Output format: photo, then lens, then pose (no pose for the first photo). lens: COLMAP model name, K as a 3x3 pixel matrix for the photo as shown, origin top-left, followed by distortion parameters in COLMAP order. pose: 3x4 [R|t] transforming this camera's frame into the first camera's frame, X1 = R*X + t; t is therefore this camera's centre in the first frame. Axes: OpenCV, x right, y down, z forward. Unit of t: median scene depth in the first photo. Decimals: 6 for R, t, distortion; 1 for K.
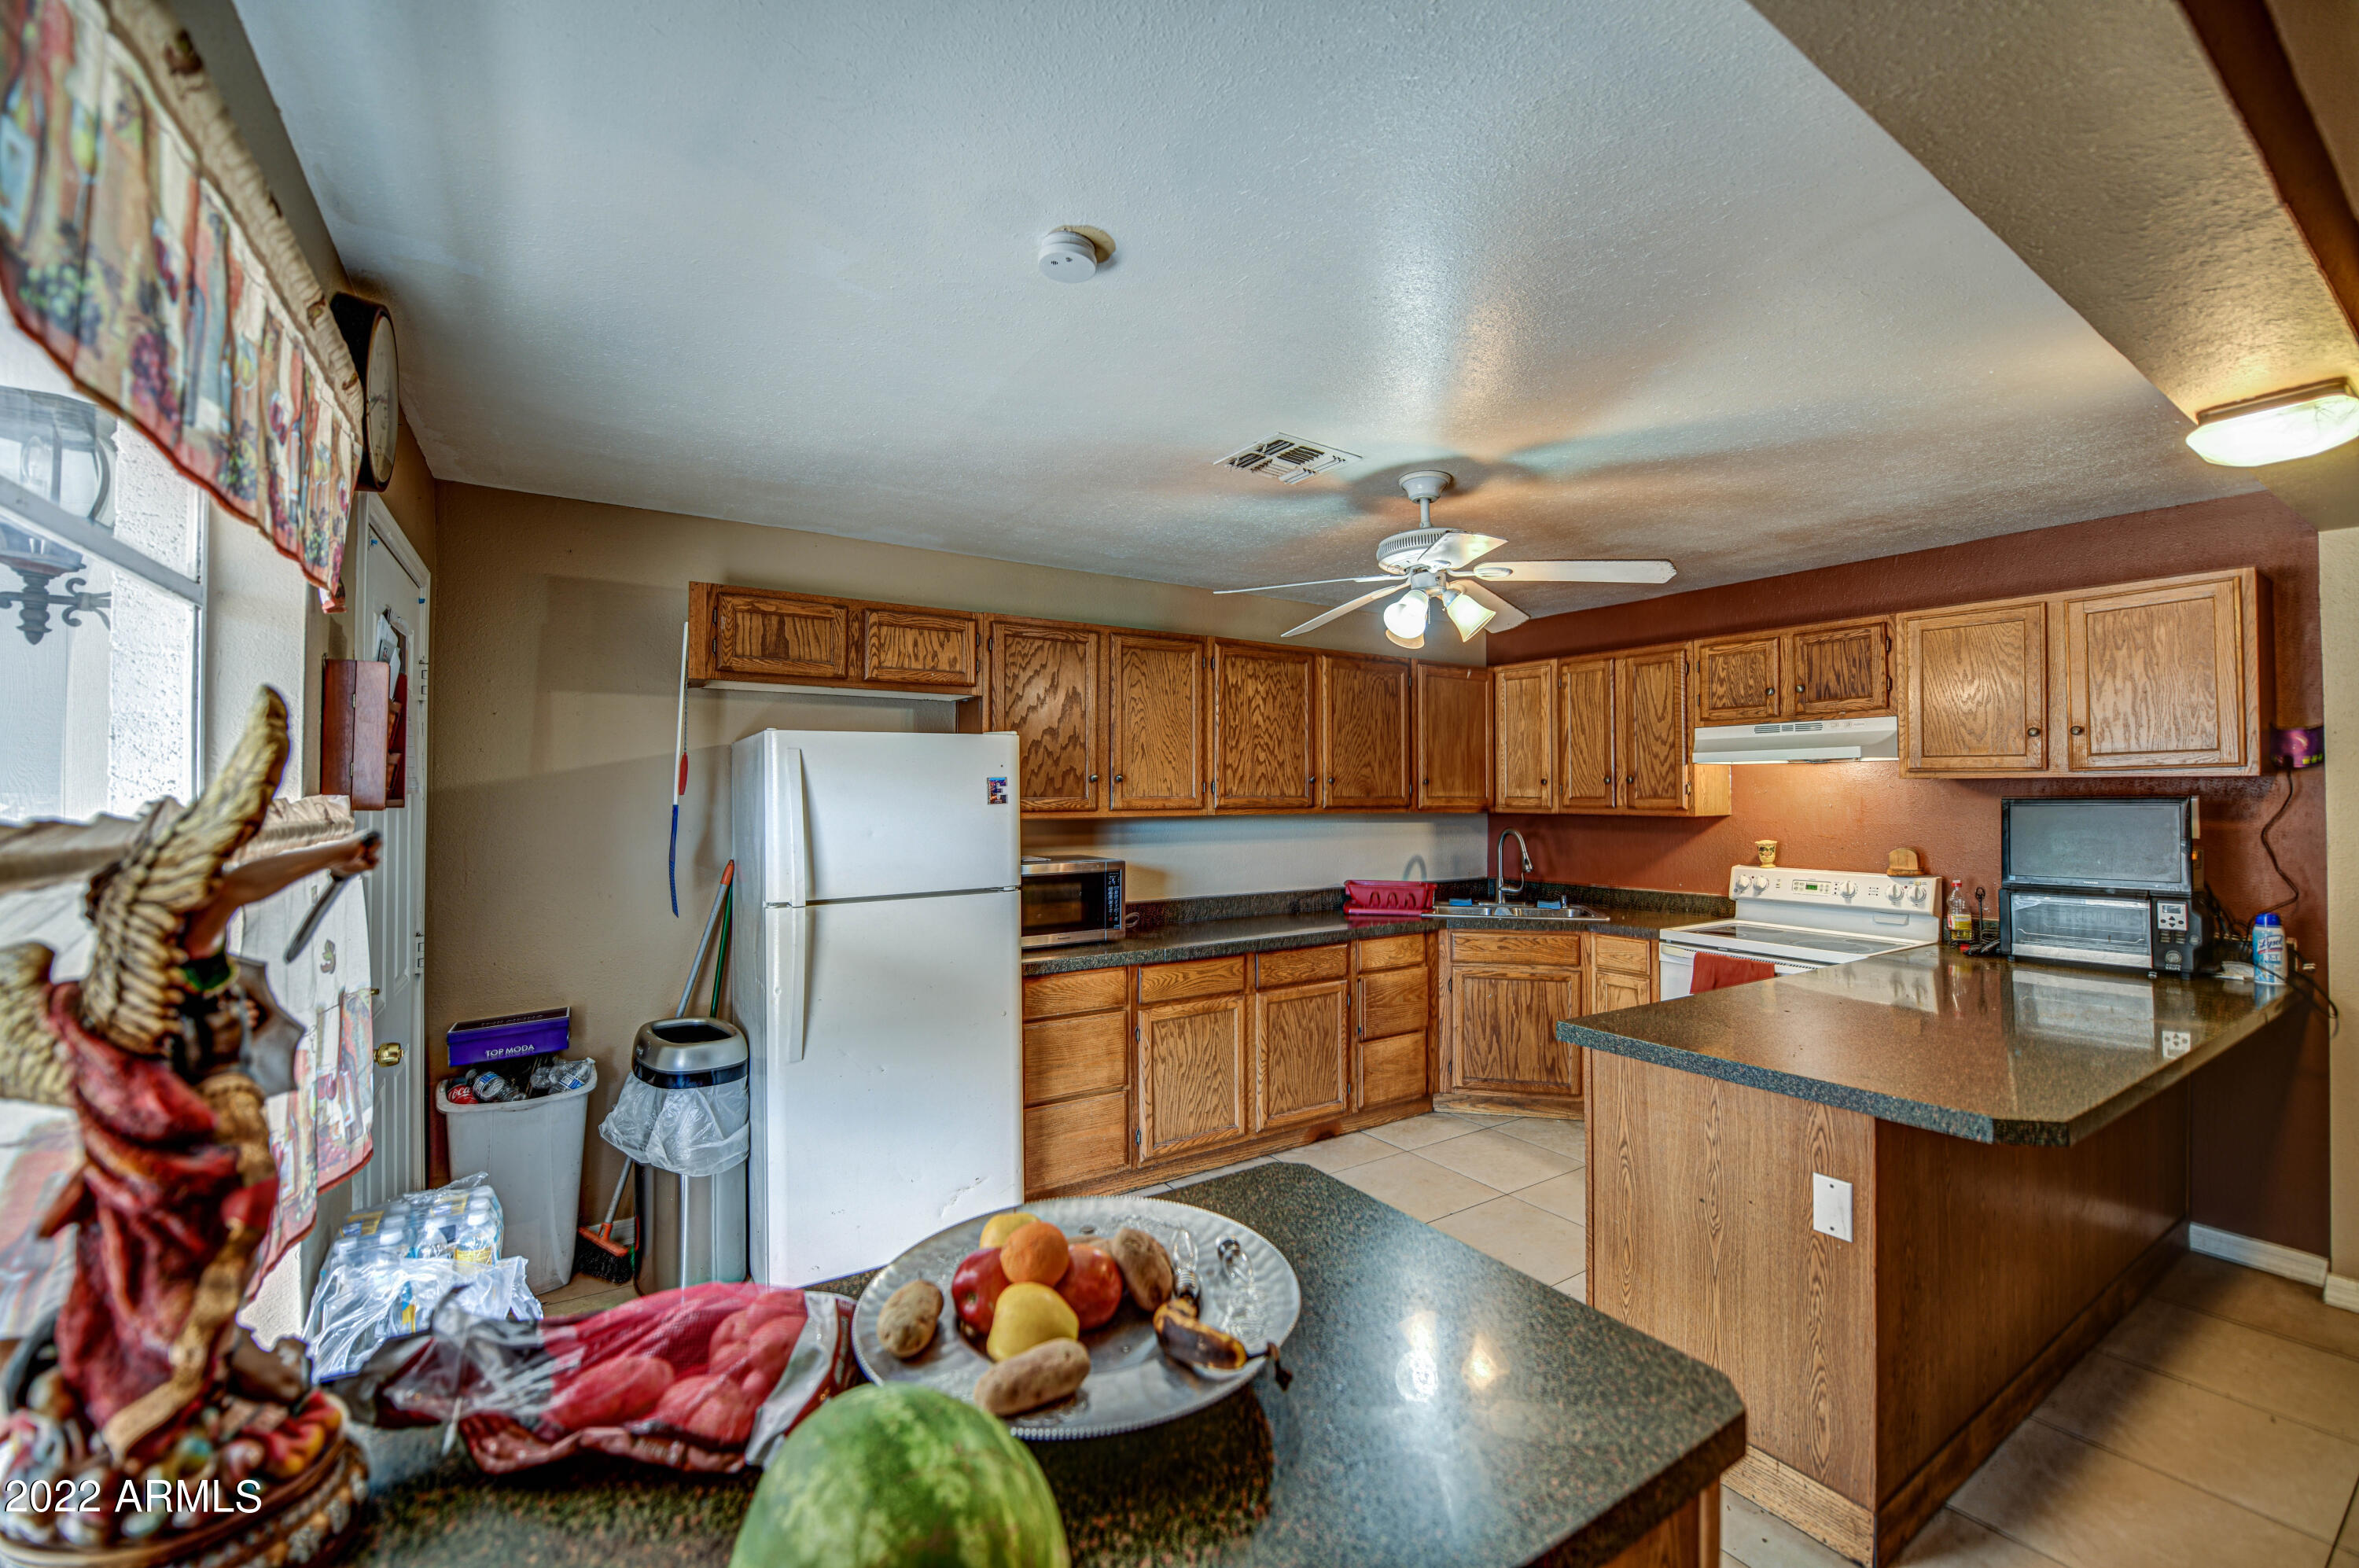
lens RADIAL K [[939.9, 0, 1183.1], [0, 939.9, 773.0], [0, 0, 1]] dist [-0.009889, -0.004604]
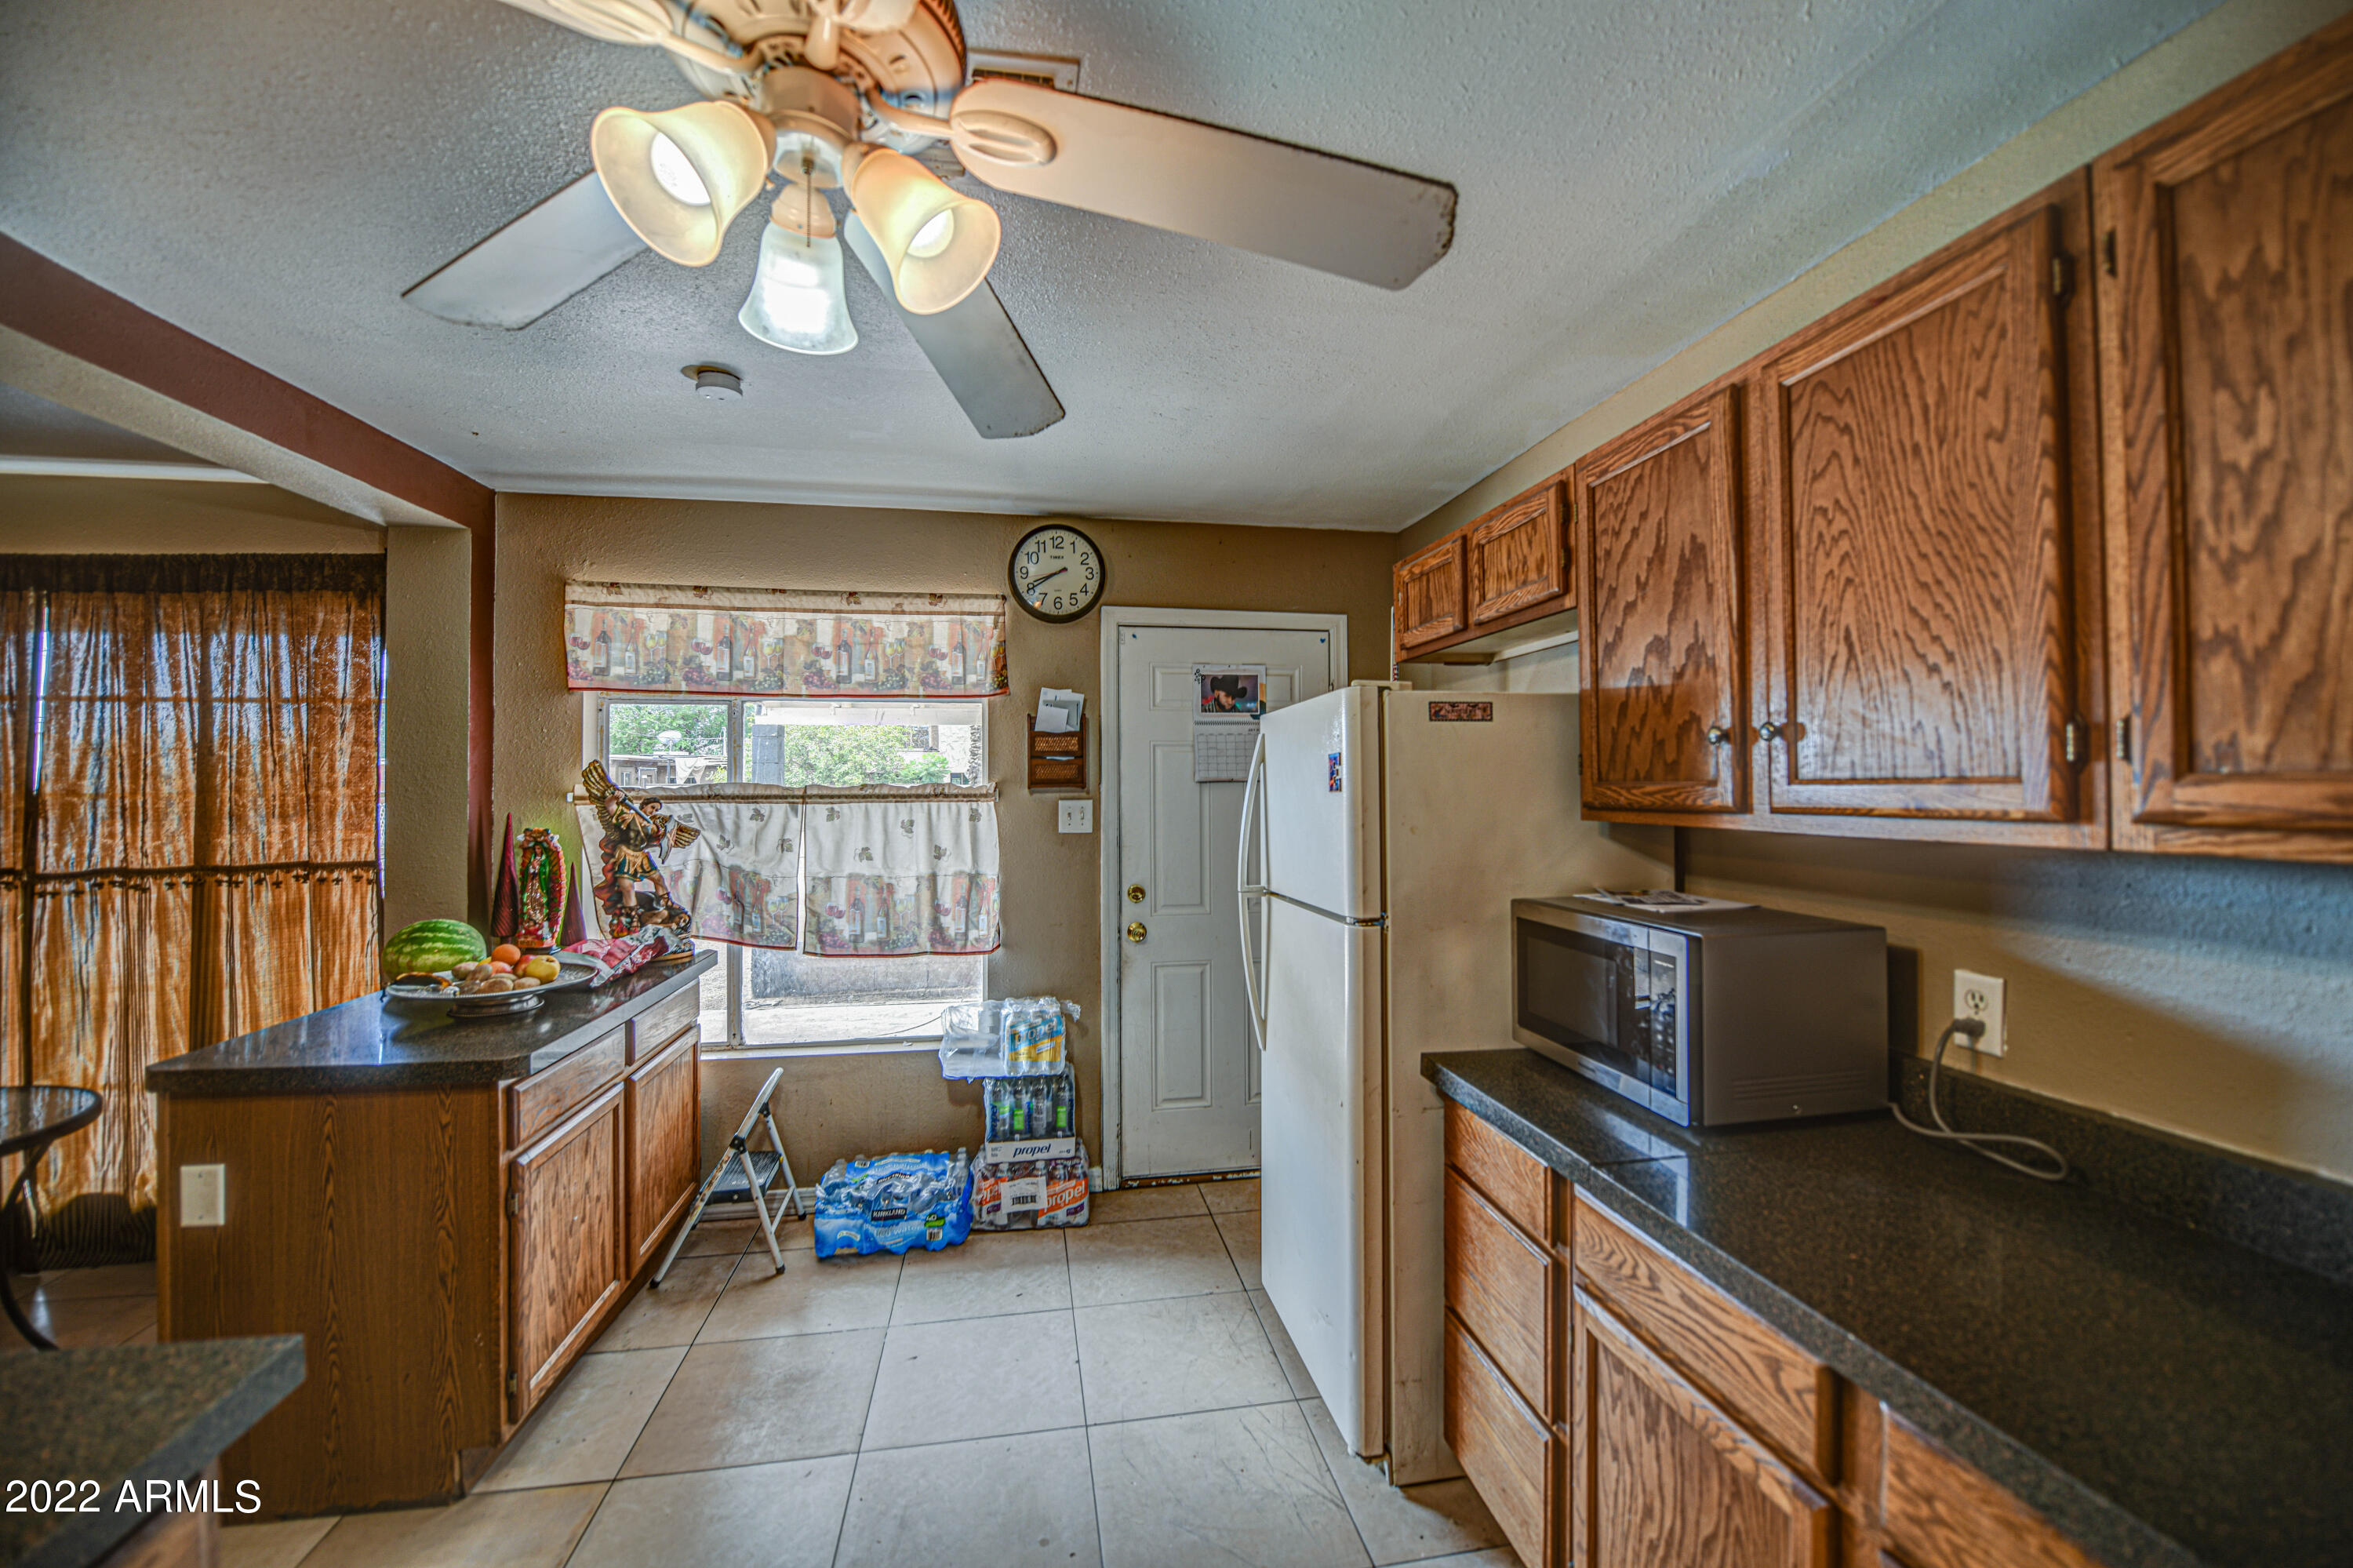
lens RADIAL K [[955.0, 0, 1178.9], [0, 955.0, 765.2], [0, 0, 1]] dist [-0.020317, 0.000155]
pose [[-0.380096, -0.018625, -0.924759, 0.391048], [0.024234, 0.999254, -0.030086, 0.025612], [0.924629, -0.033846, -0.379361, 0.934605]]
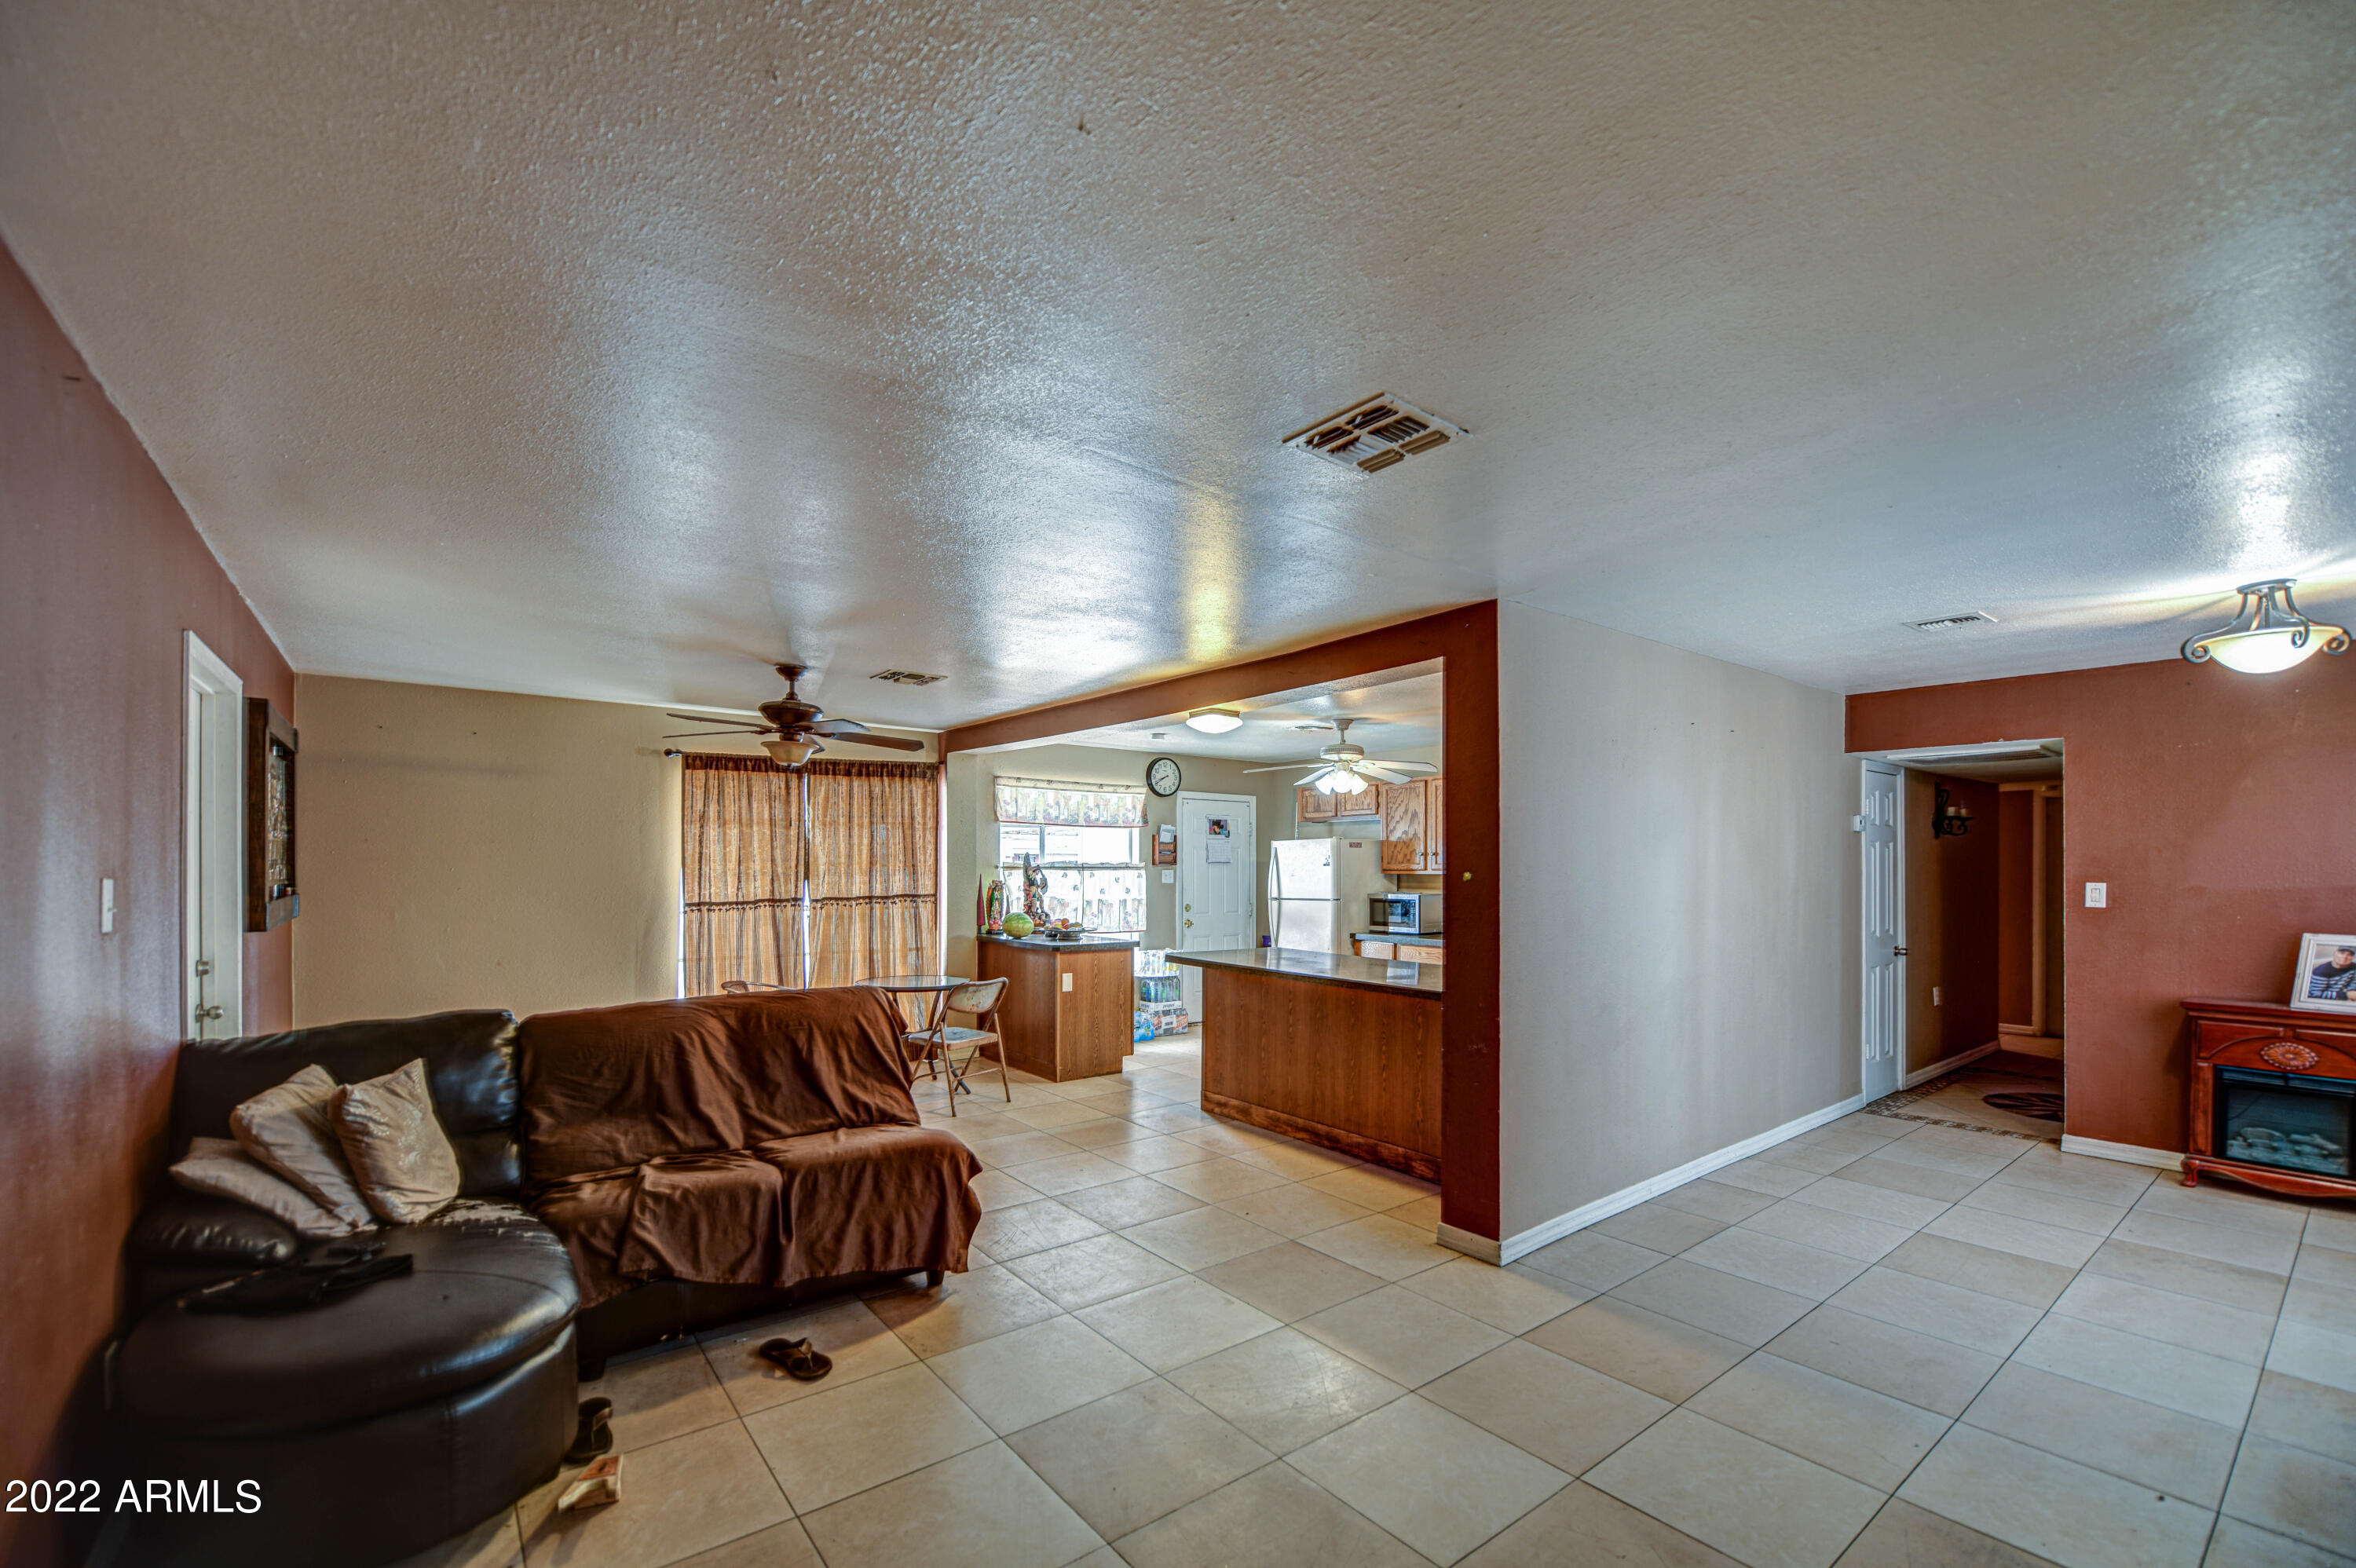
lens RADIAL K [[996.2, 0, 1218.8], [0, 996.2, 858.7], [0, 0, 1]] dist [-0.018691, 0.000153]
pose [[0.115863, -0.007193, -0.993239, 1.951795], [0.019783, 0.999792, -0.004932, 0.016769], [0.993068, -0.019078, 0.115981, 0.327163]]
